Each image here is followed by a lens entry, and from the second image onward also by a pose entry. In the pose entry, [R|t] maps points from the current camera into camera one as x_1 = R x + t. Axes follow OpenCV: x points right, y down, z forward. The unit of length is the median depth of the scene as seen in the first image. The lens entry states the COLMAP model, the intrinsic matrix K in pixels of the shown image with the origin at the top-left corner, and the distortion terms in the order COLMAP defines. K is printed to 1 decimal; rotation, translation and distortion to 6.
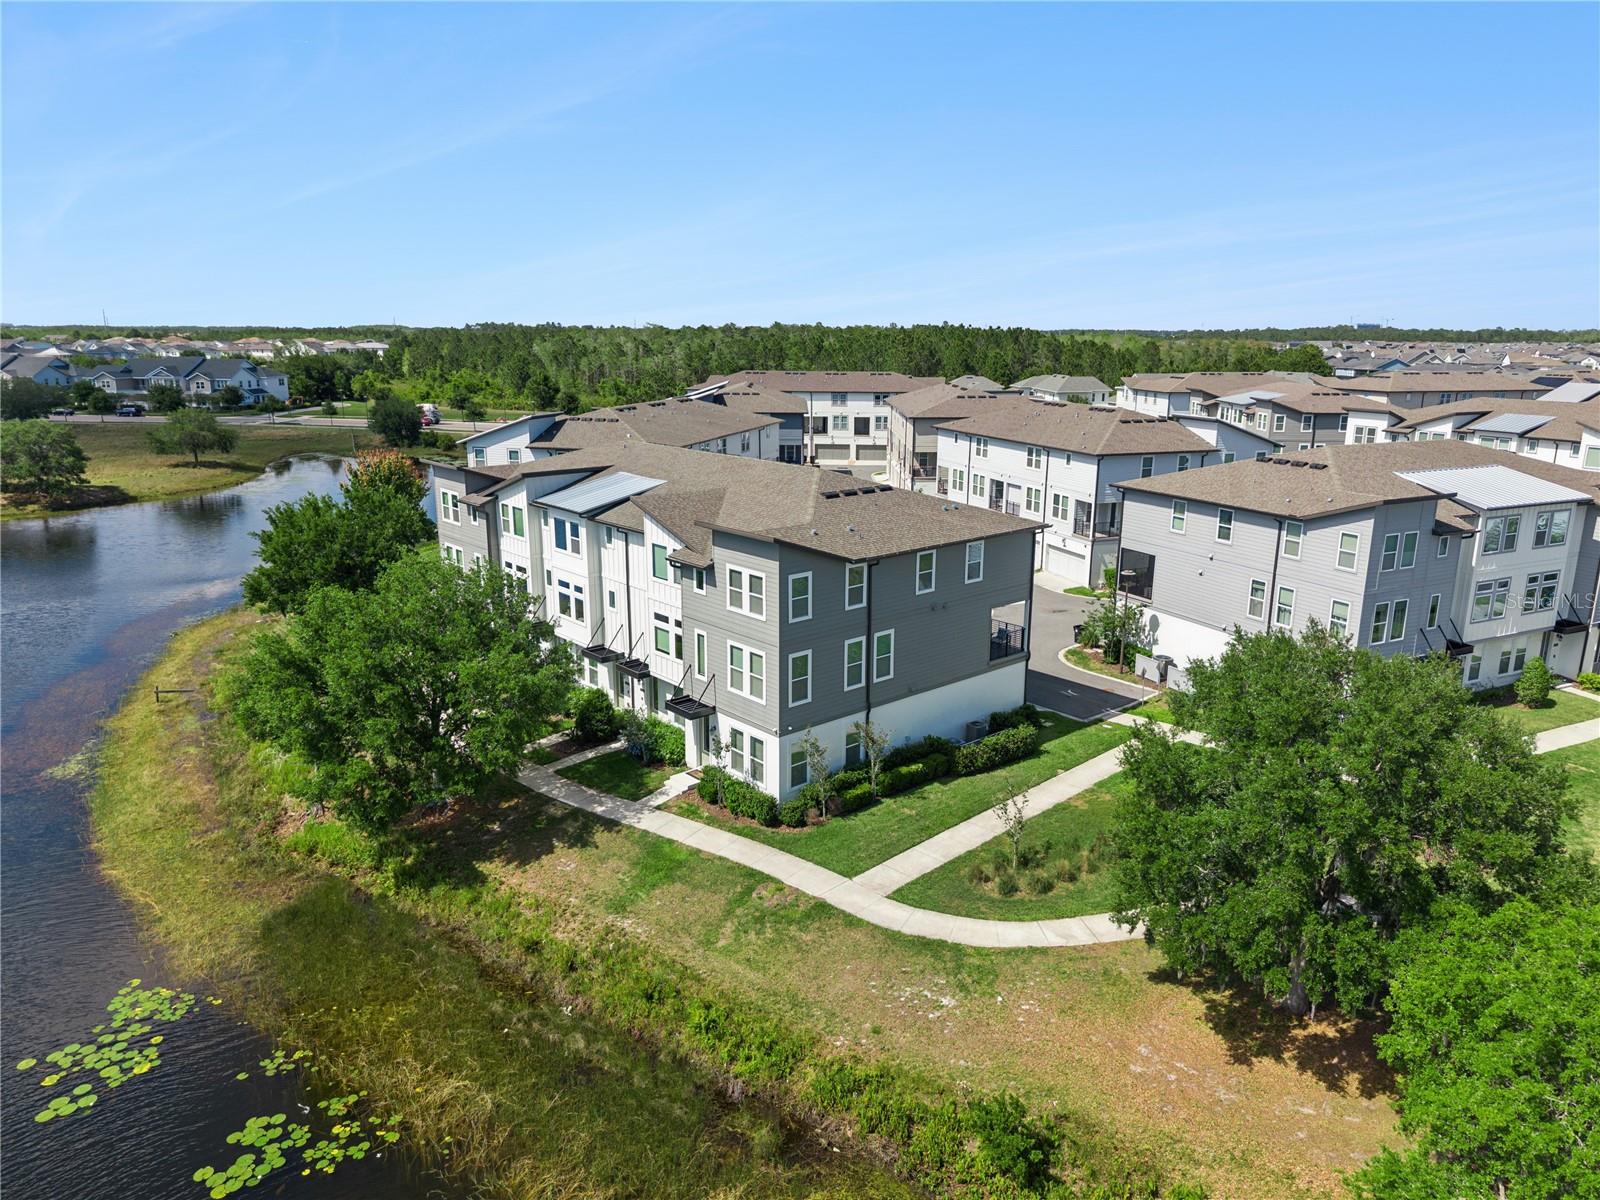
lens RADIAL K [[1081.8, 0, 800.8], [0, 1081.8, 587.1], [0, 0, 1]] dist [0.005425, -0.015694]
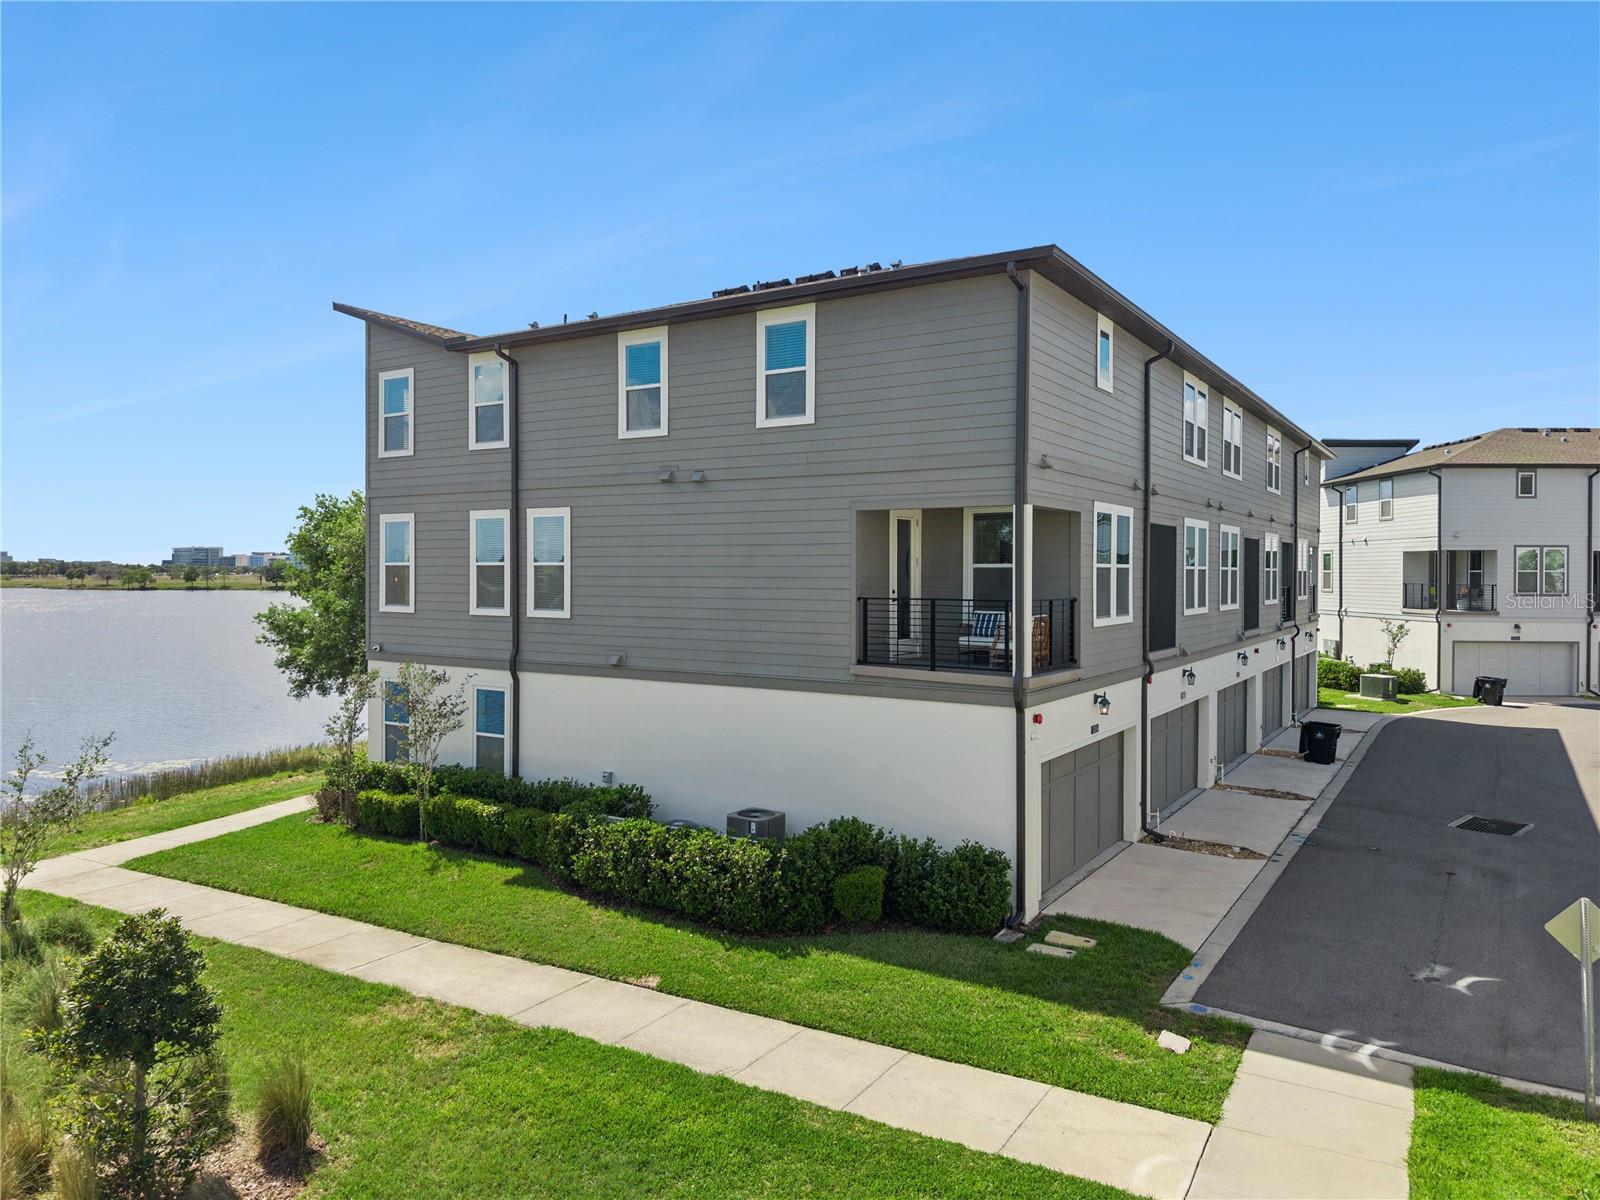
lens RADIAL K [[1081.8, 0, 799.7], [0, 1081.8, 592.2], [0, 0, 1]] dist [0.005425, -0.015694]
pose [[0.279340, 0.014430, -0.960084, 0.566261], [-0.224703, 0.973105, -0.050753, 0.075913], [0.933530, 0.229911, 0.275069, 0.986132]]
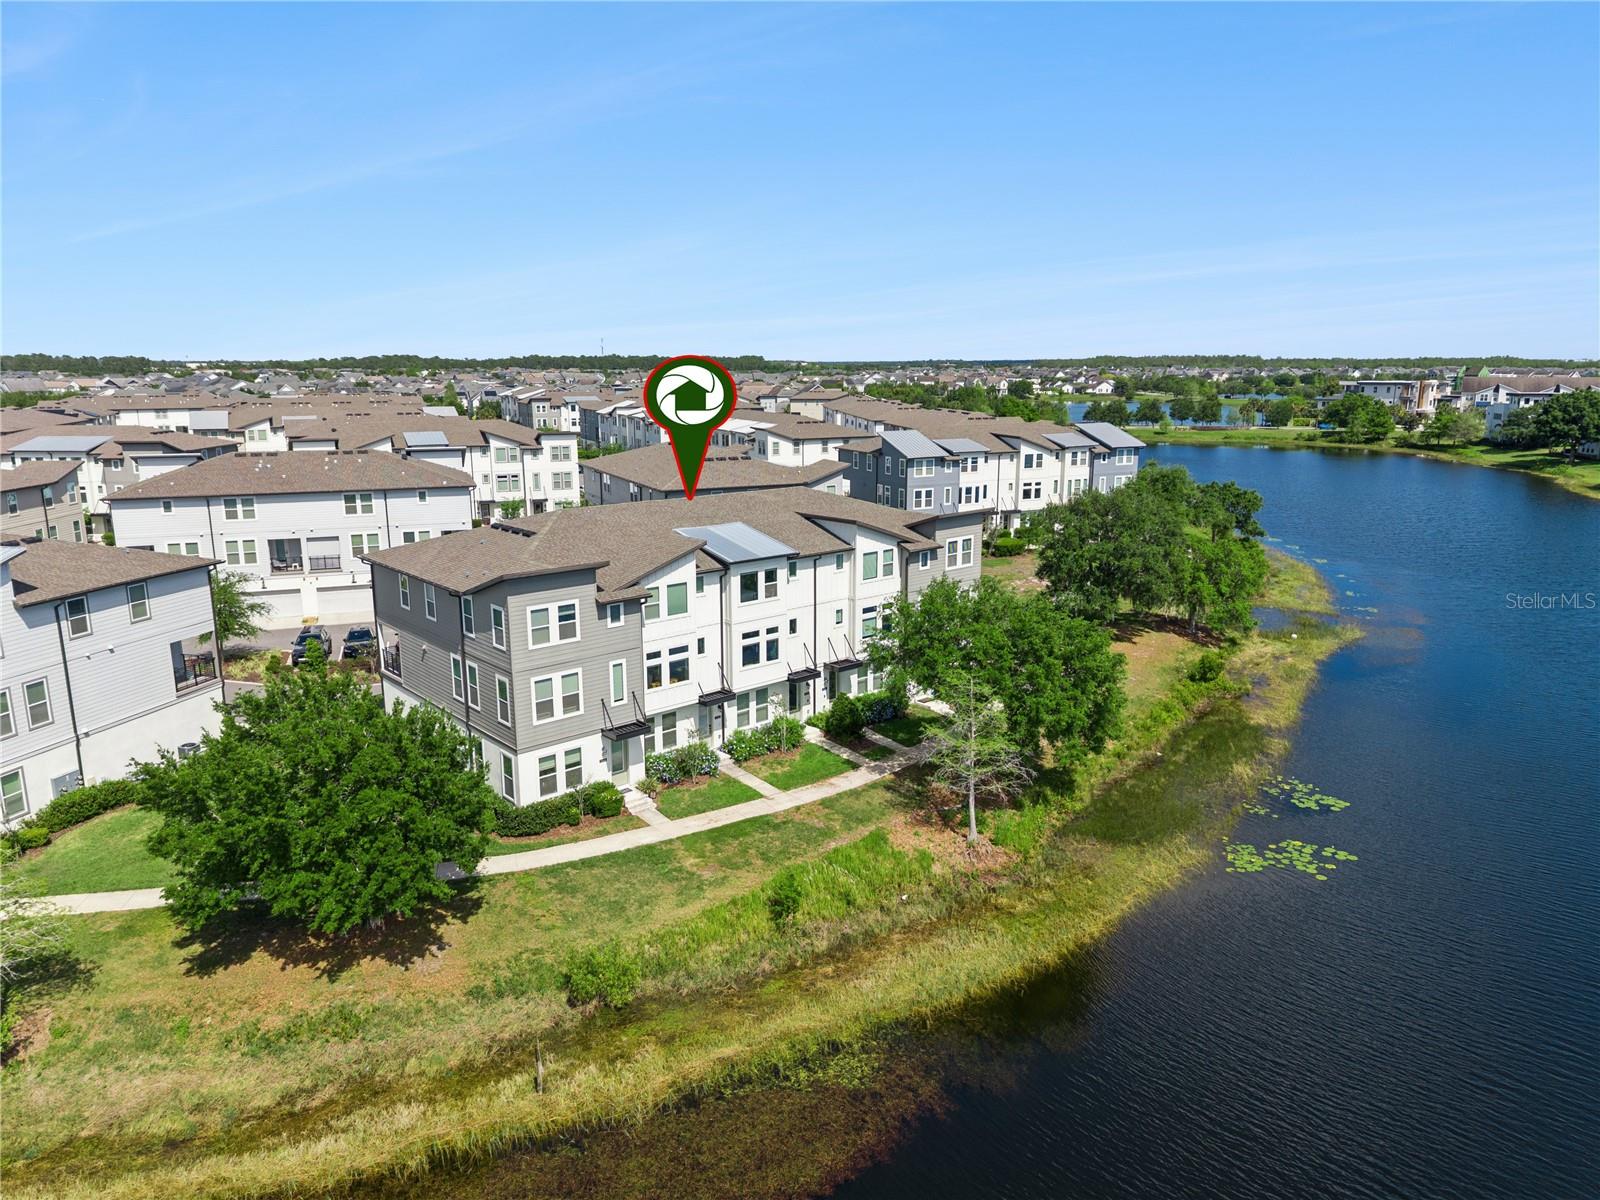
lens RADIAL K [[1081.8, 0, 840.2], [0, 1081.8, 586.2], [0, 0, 1]] dist [0.005425, -0.015694]
pose [[-0.029224, -0.207133, 0.977876, -1.470967], [0.226820, 0.951400, 0.208304, -0.291593], [-0.973498, 0.227890, 0.019178, 1.083355]]
